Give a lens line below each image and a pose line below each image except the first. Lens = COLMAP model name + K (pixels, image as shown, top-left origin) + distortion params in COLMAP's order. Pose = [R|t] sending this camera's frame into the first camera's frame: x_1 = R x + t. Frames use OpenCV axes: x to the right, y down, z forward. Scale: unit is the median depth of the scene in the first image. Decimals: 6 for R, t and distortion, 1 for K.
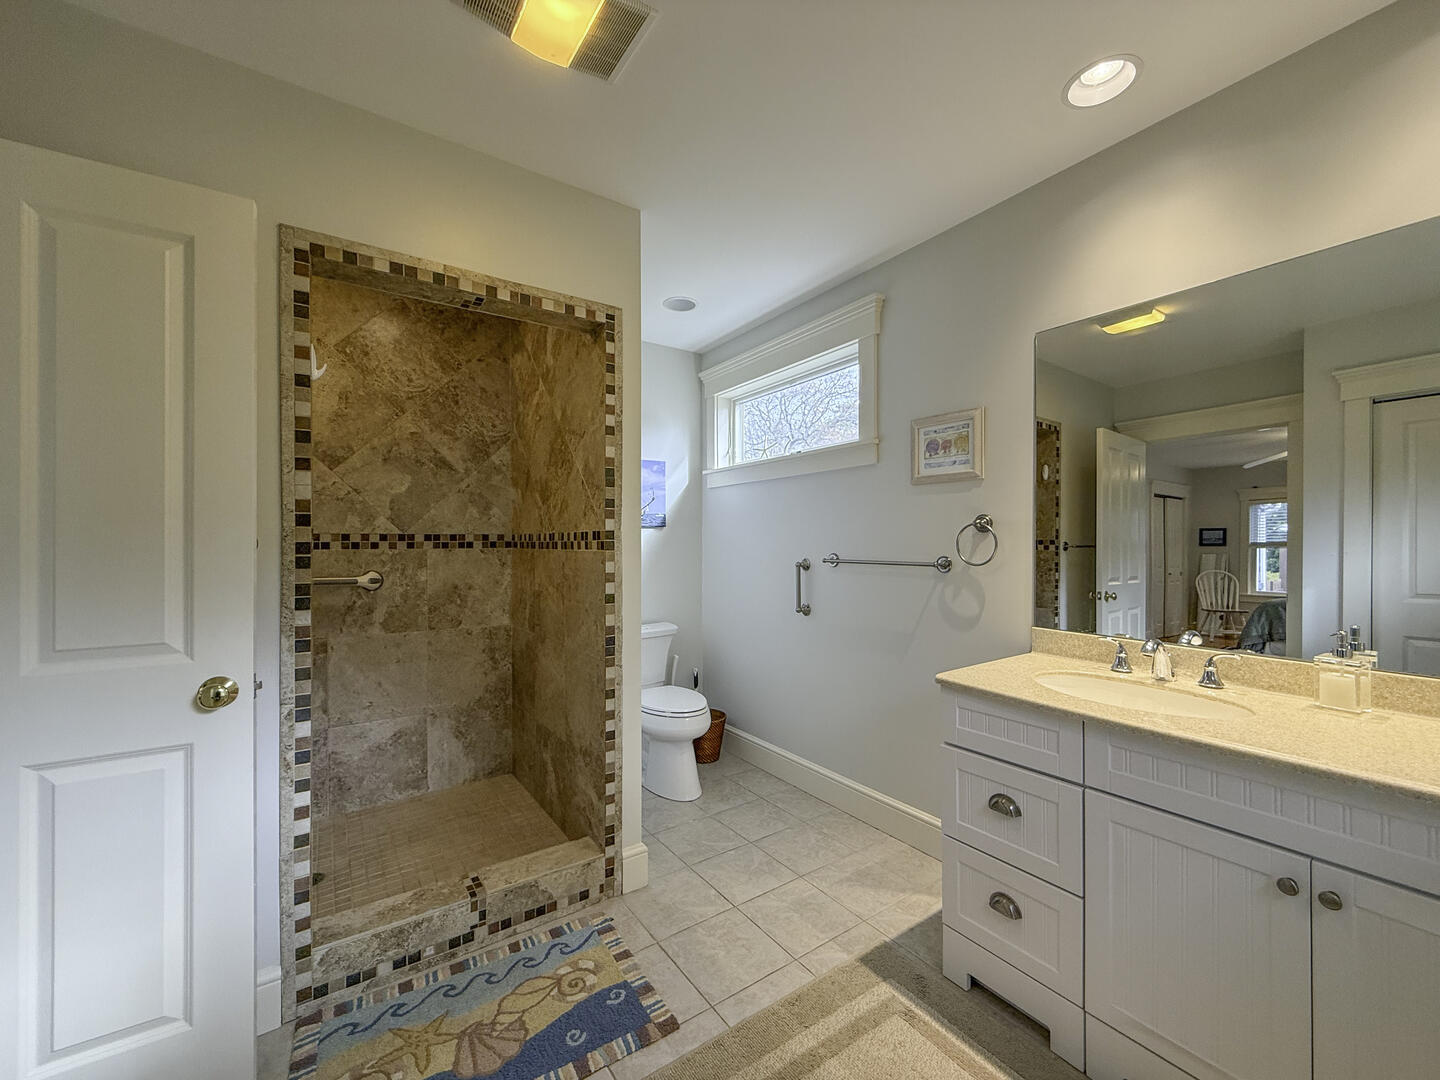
lens RADIAL K [[579.6, 0, 722.2], [0, 579.6, 543.9], [0, 0, 1]] dist [0.003646, 0.000194]
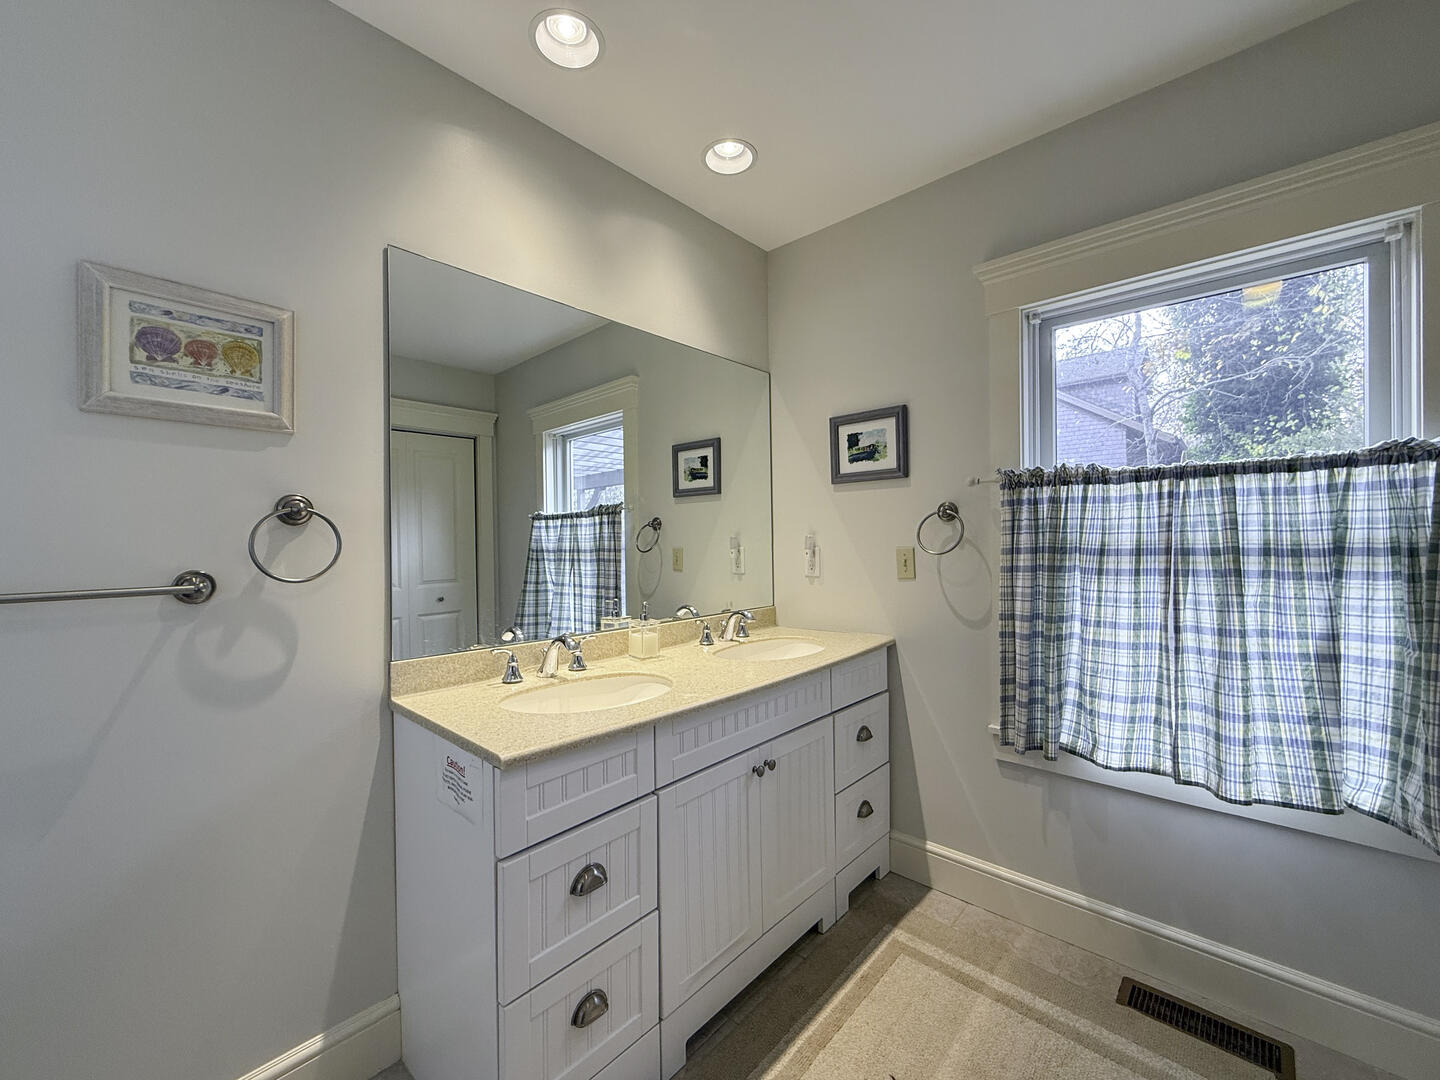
lens RADIAL K [[579.6, 0, 725.1], [0, 579.6, 539.2], [0, 0, 1]] dist [0.003646, 0.000194]
pose [[-0.226076, -0.001121, 0.974109, -0.217204], [0.007746, 0.999966, 0.002948, -0.004021], [-0.974079, 0.008212, -0.226059, 0.694282]]
